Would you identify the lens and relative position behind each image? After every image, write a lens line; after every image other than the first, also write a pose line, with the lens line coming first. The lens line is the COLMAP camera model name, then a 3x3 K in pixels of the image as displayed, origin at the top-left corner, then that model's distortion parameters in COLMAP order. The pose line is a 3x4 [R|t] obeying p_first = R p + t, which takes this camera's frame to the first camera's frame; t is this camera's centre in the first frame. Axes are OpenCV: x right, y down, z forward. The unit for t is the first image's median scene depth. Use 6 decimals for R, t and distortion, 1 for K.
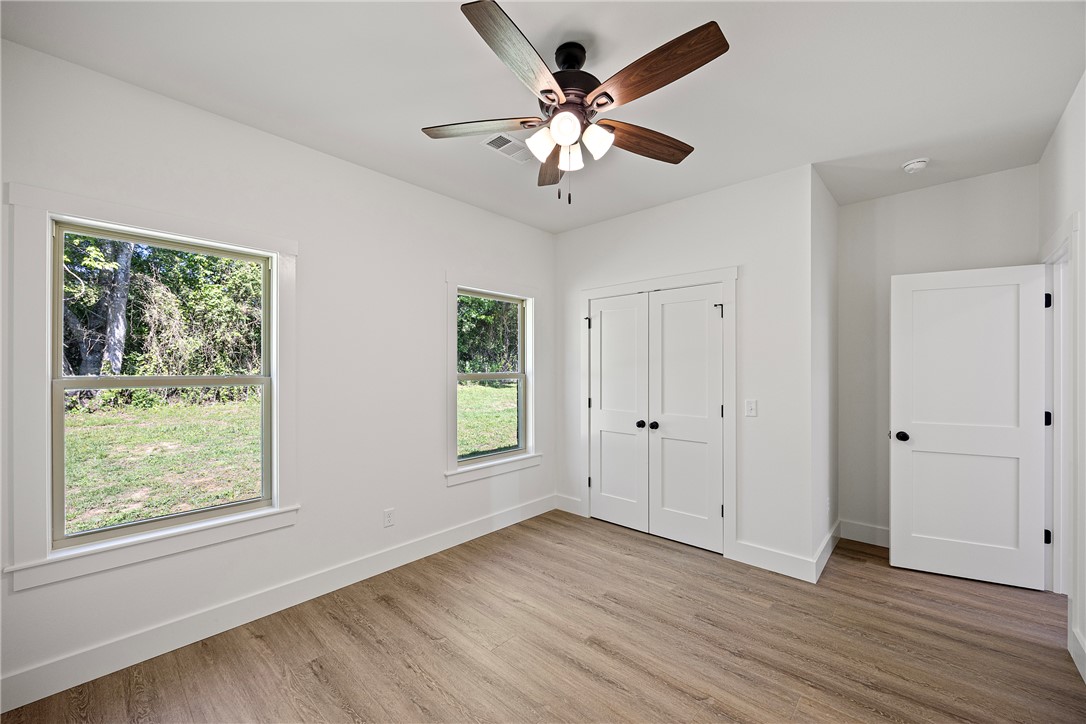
lens RADIAL K [[418.8, 0, 548.9], [0, 418.8, 361.7], [0, 0, 1]] dist [0.000293, -0.000055]
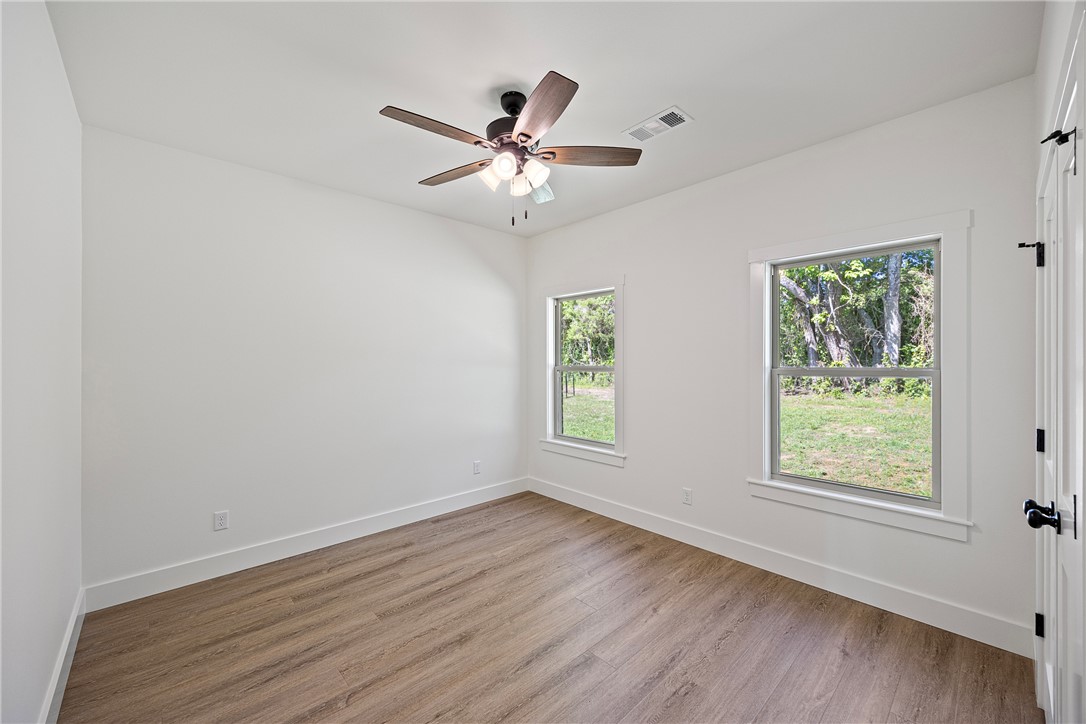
lens RADIAL K [[418.8, 0, 548.9], [0, 418.8, 361.7], [0, 0, 1]] dist [0.000293, -0.000055]
pose [[-0.067803, 0.001474, -0.997698, 0.591304], [0.022822, 0.999740, -0.000074, 0.004164], [0.997438, -0.022774, -0.067819, 0.563944]]
